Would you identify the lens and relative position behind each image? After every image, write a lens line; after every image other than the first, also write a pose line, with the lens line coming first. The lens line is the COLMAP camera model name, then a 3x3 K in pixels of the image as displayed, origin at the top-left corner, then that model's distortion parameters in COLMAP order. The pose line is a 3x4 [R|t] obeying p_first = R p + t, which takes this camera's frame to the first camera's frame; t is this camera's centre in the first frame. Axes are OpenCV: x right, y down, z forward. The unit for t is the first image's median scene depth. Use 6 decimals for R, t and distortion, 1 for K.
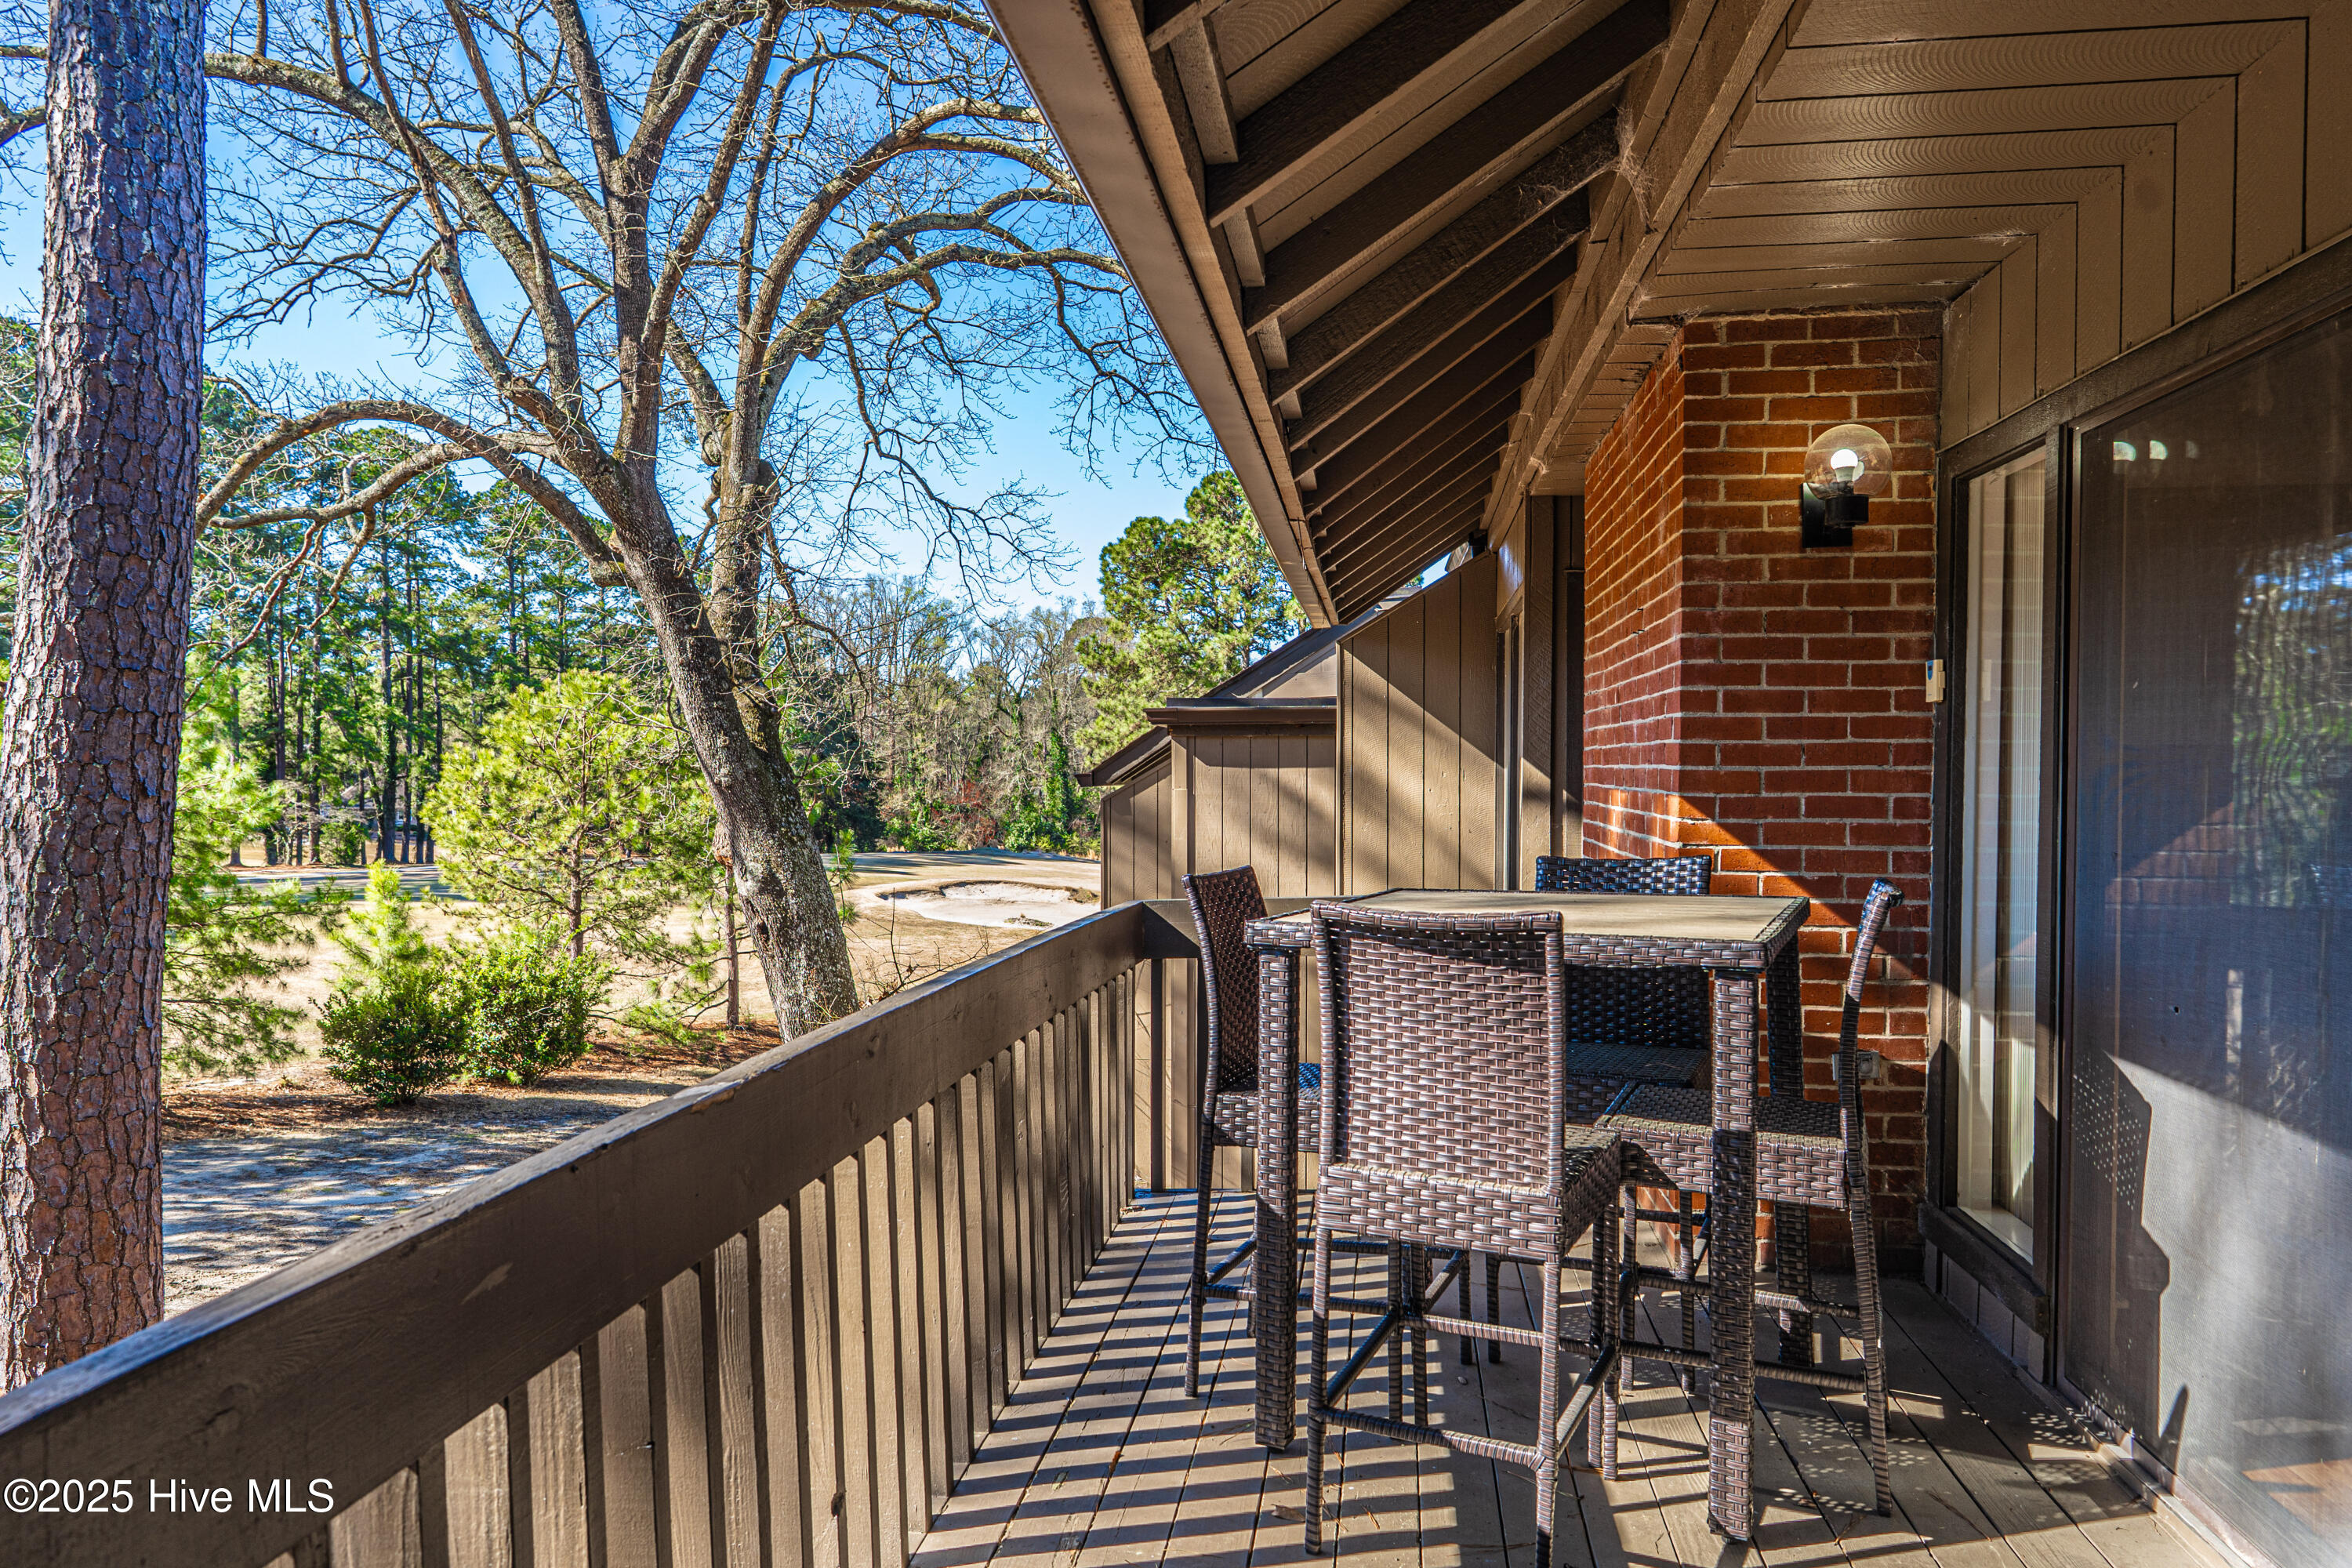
lens RADIAL K [[1574.6, 0, 1183.0], [0, 1574.6, 781.9], [0, 0, 1]] dist [-0.009179, 0.013571]
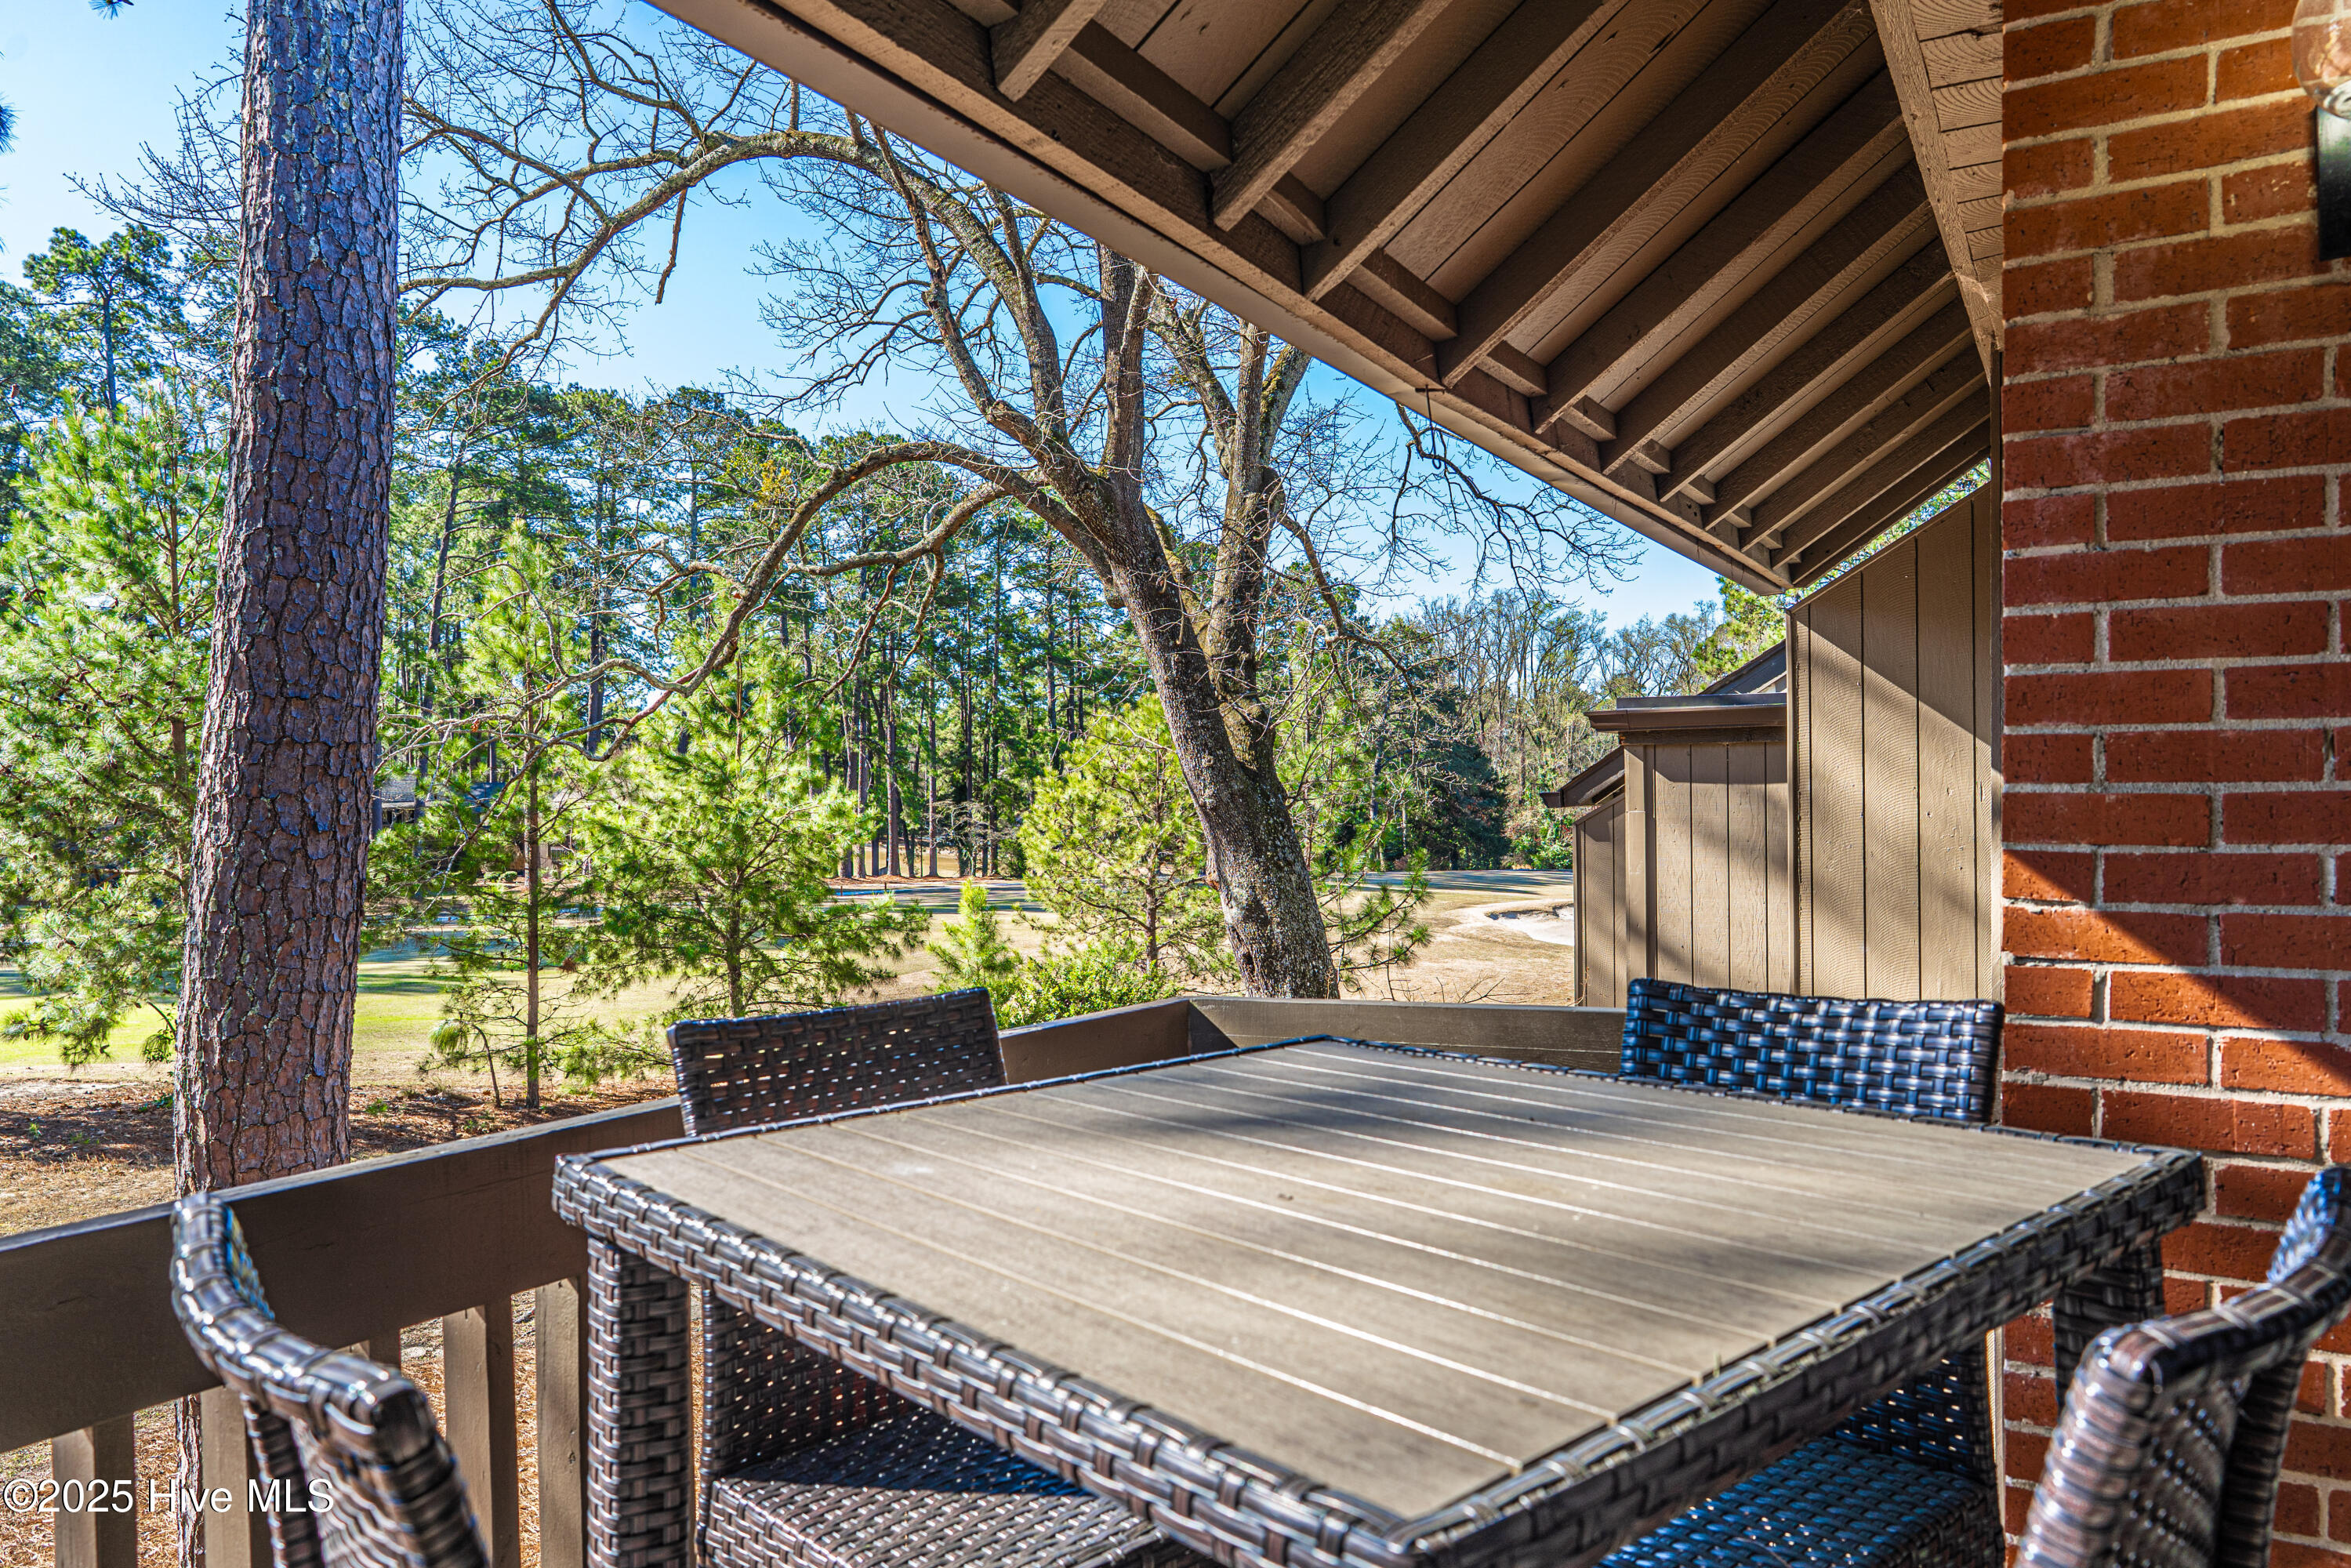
lens RADIAL K [[1574.0, 0, 1163.9], [0, 1574.0, 787.5], [0, 0, 1]] dist [-0.009179, 0.013571]
pose [[0.917845, -0.010895, -0.396790, 0.062063], [0.008111, 0.999929, -0.008692, -0.001617], [0.396857, 0.004760, 0.917868, 0.110926]]
